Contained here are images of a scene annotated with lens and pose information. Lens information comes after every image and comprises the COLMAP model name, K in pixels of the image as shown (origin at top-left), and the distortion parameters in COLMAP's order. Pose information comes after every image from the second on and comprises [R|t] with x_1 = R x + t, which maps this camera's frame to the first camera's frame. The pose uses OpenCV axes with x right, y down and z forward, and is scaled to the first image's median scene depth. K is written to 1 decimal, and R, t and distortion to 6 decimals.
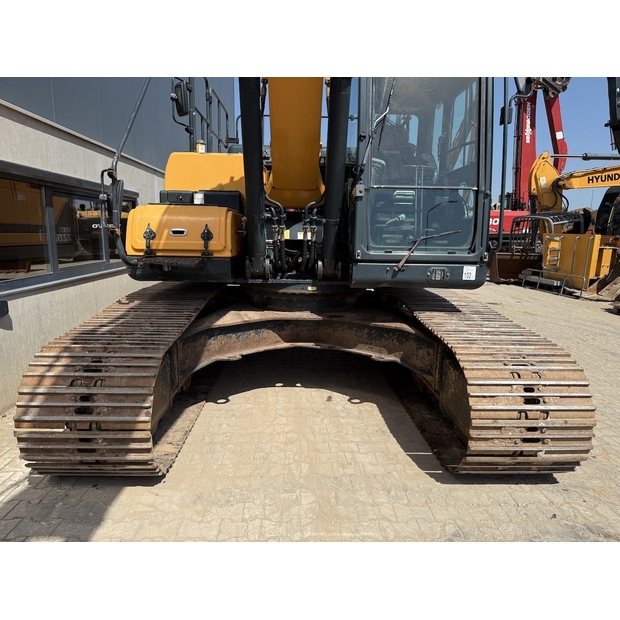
lens RADIAL K [[439.8, 0, 313.2], [0, 439.8, 307.5], [0, 0, 1]] dist [0.051097, -0.084574]
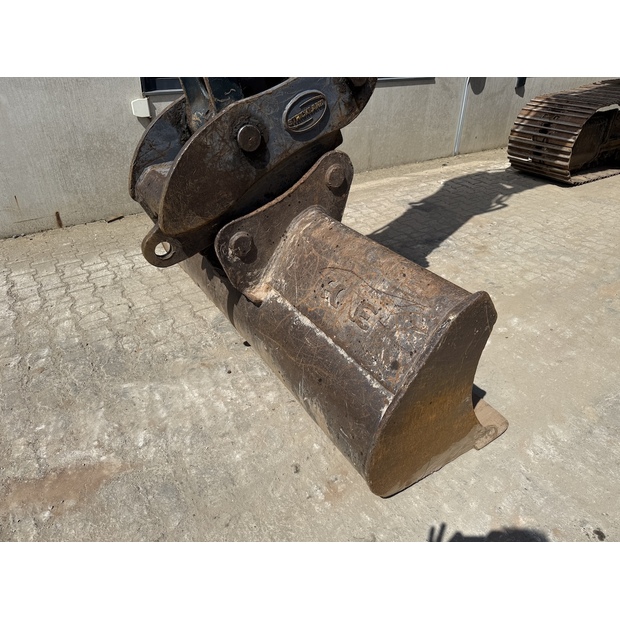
lens RADIAL K [[439.8, 0, 313.2], [0, 439.8, 307.5], [0, 0, 1]] dist [0.051097, -0.084574]
pose [[0.520951, 0.444024, -0.729008, 0.681363], [-0.148910, 0.888232, 0.434592, 0.221481], [0.840498, -0.117845, 0.528844, -0.919136]]
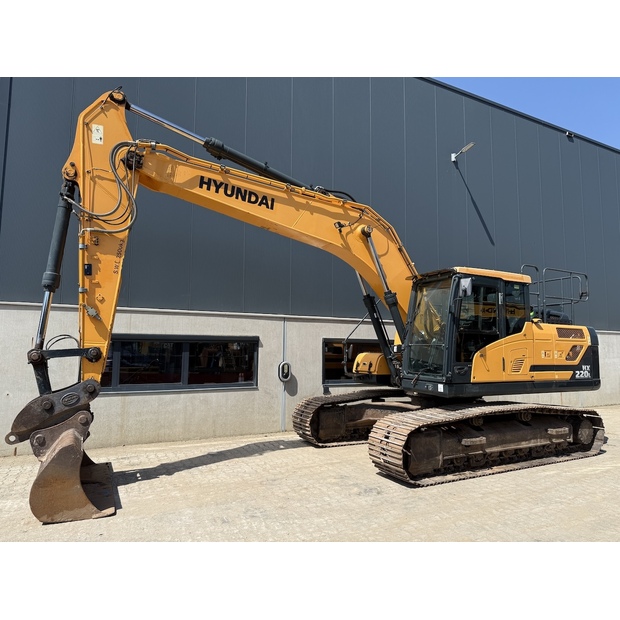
lens RADIAL K [[433.8, 0, 310.3], [0, 433.8, 308.8], [0, 0, 1]] dist [0.088911, -0.136966]
pose [[0.431503, -0.094740, -0.897123, 2.550265], [-0.157835, 0.971202, -0.178479, 0.022033], [0.888197, 0.218612, 0.404123, -0.471049]]
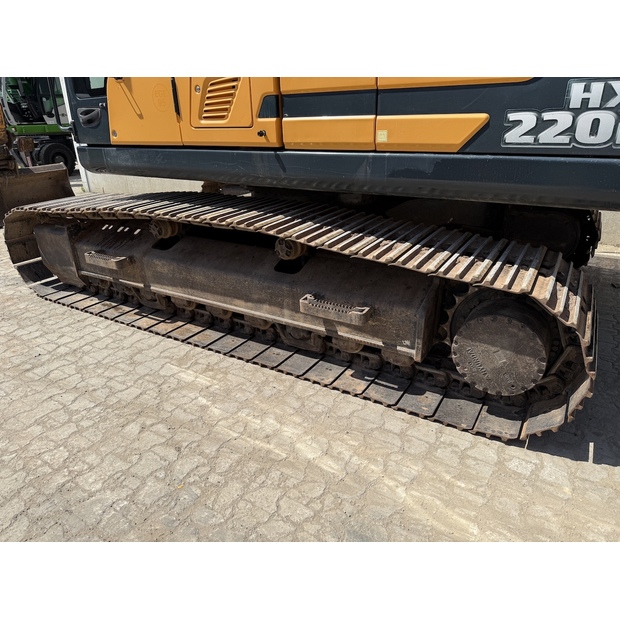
lens RADIAL K [[436.0, 0, 311.2], [0, 436.0, 315.9], [0, 0, 1]] dist [0.058860, -0.088386]
pose [[-0.559951, 0.338079, -0.756411, 1.329792], [-0.125309, 0.867900, 0.480673, -0.419465], [0.818995, 0.363939, -0.443617, 2.747225]]
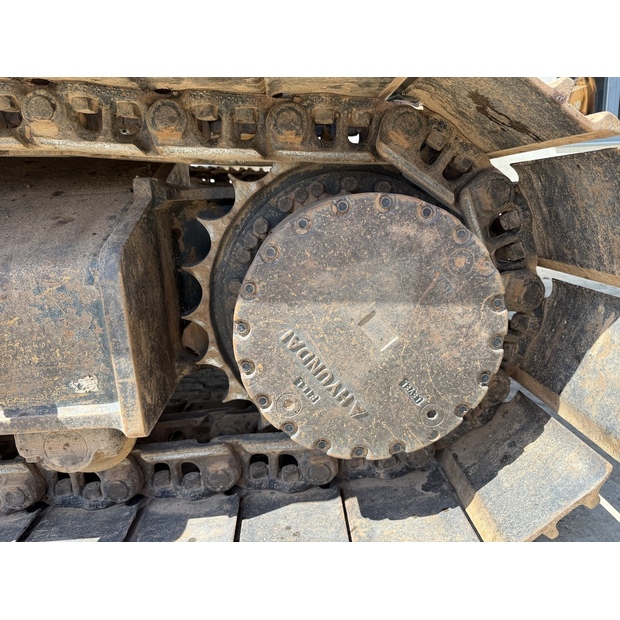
lens RADIAL K [[439.8, 0, 313.2], [0, 439.8, 307.5], [0, 0, 1]] dist [0.051097, -0.084574]
pose [[0.012425, 0.206220, -0.978427, 0.784011], [-0.115721, 0.972224, 0.203443, -0.060894], [0.993204, 0.110697, 0.035944, 2.646897]]
